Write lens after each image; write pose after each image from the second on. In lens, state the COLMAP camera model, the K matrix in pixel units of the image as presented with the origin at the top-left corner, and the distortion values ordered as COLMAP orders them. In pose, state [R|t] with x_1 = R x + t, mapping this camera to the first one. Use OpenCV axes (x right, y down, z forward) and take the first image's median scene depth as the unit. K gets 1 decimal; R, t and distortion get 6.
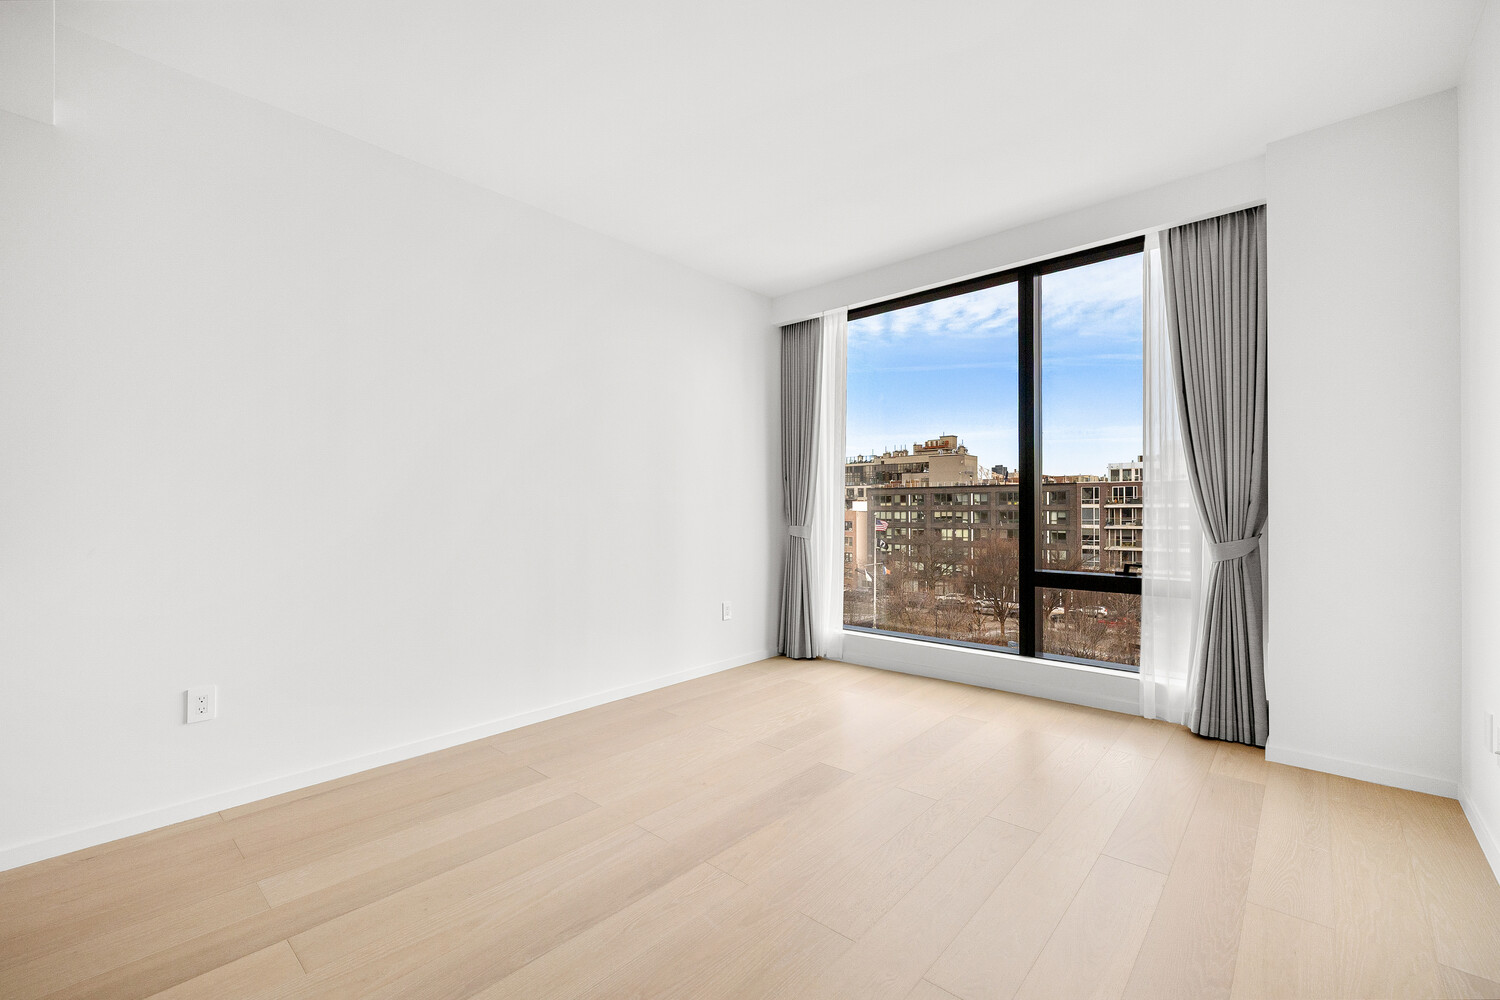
lens RADIAL K [[629.0, 0, 746.1], [0, 629.0, 502.6], [0, 0, 1]] dist [-0.000932, 0.000831]
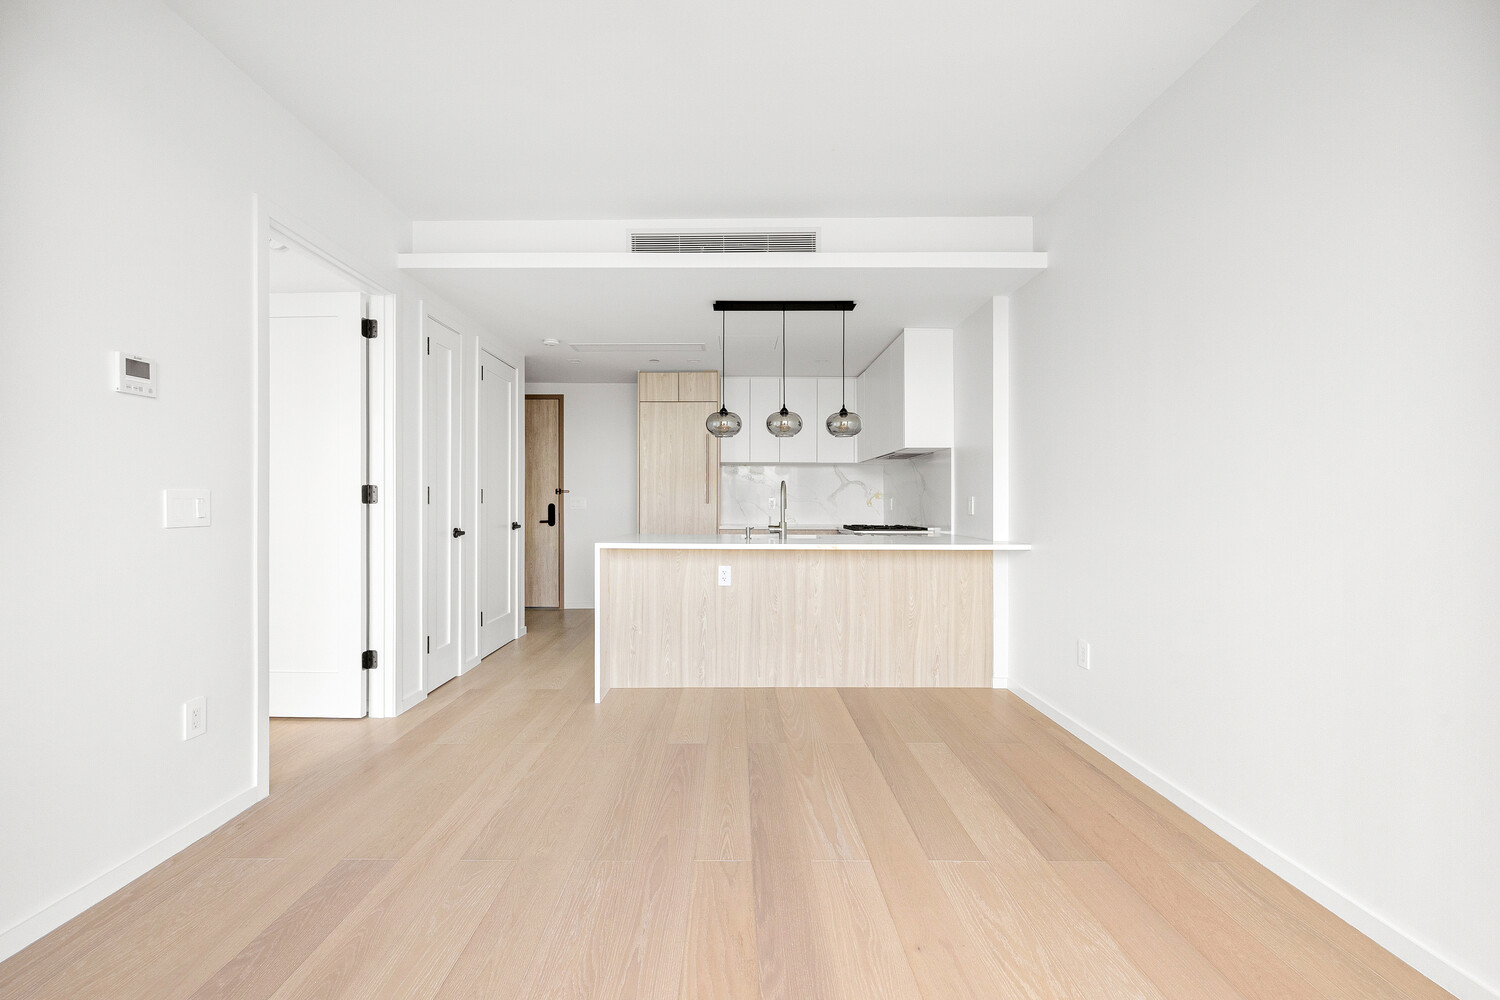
lens RADIAL K [[629.0, 0, 729.8], [0, 629.0, 503.9], [0, 0, 1]] dist [-0.000932, 0.000831]
pose [[-0.747666, 0.003998, -0.664063, 0.406696], [0.009008, 0.999951, -0.004121, 0.007821], [0.664014, -0.009063, -0.747665, 1.135077]]
